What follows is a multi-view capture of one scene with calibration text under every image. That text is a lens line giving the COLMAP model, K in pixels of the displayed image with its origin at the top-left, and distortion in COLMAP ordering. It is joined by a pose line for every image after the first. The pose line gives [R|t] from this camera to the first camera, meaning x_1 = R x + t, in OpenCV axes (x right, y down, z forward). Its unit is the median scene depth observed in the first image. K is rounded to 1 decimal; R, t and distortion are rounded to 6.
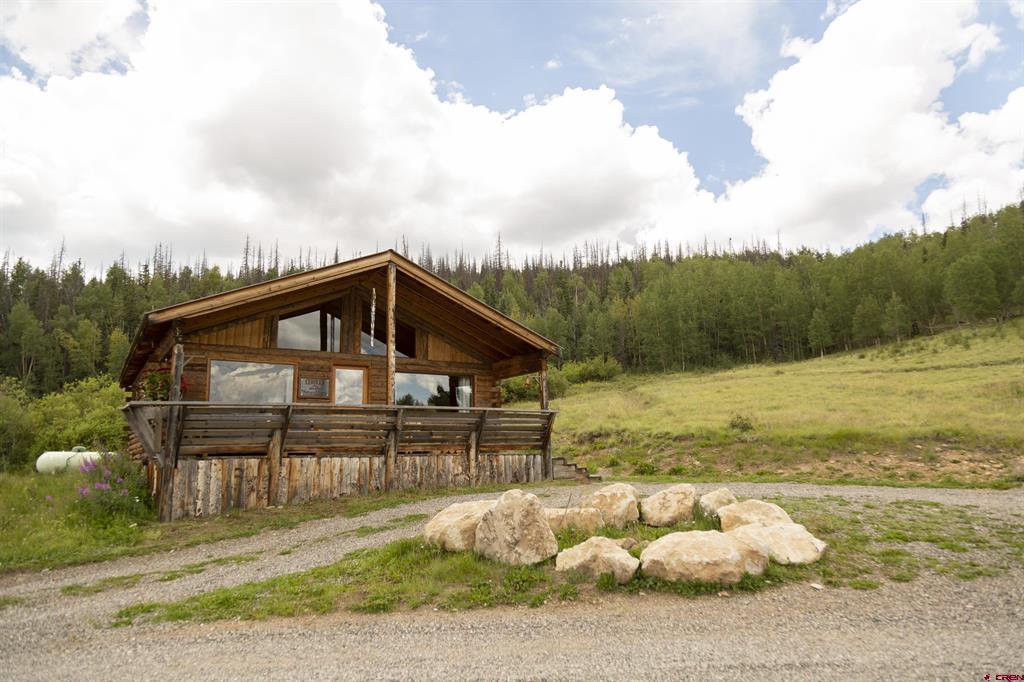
lens RADIAL K [[724.9, 0, 526.4], [0, 724.9, 335.7], [0, 0, 1]] dist [0.038704, 0.001004]
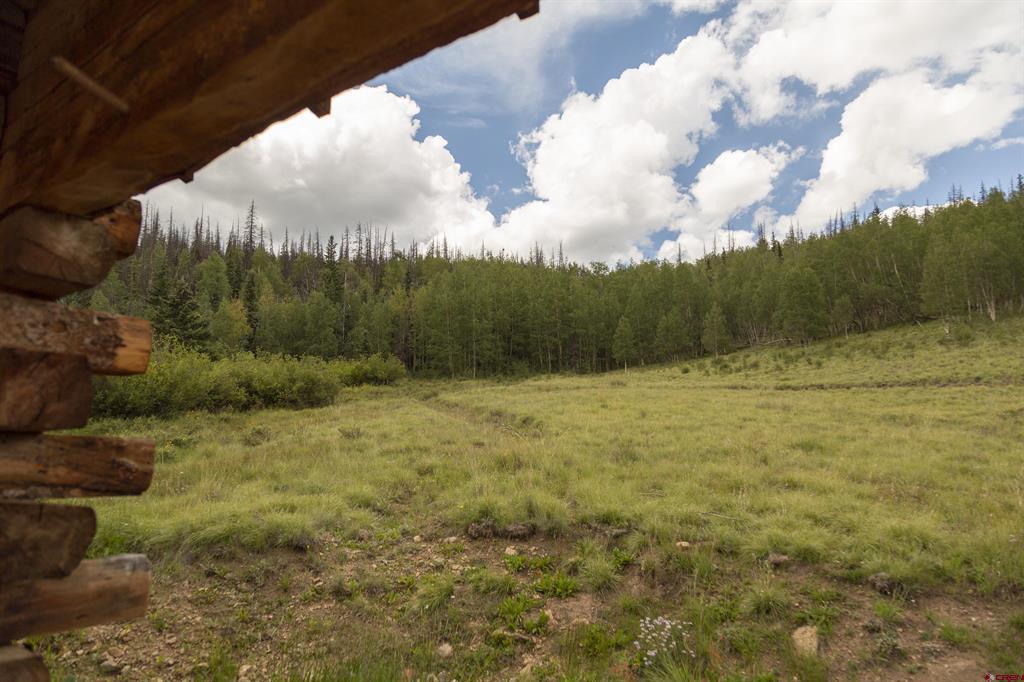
lens RADIAL K [[724.9, 0, 526.4], [0, 724.9, 335.7], [0, 0, 1]] dist [0.038704, 0.001004]
pose [[0.943264, 0.072208, 0.324098, -0.003666], [-0.068357, 0.997390, -0.023267, 0.014902], [-0.324932, -0.000208, 0.945738, 0.183076]]
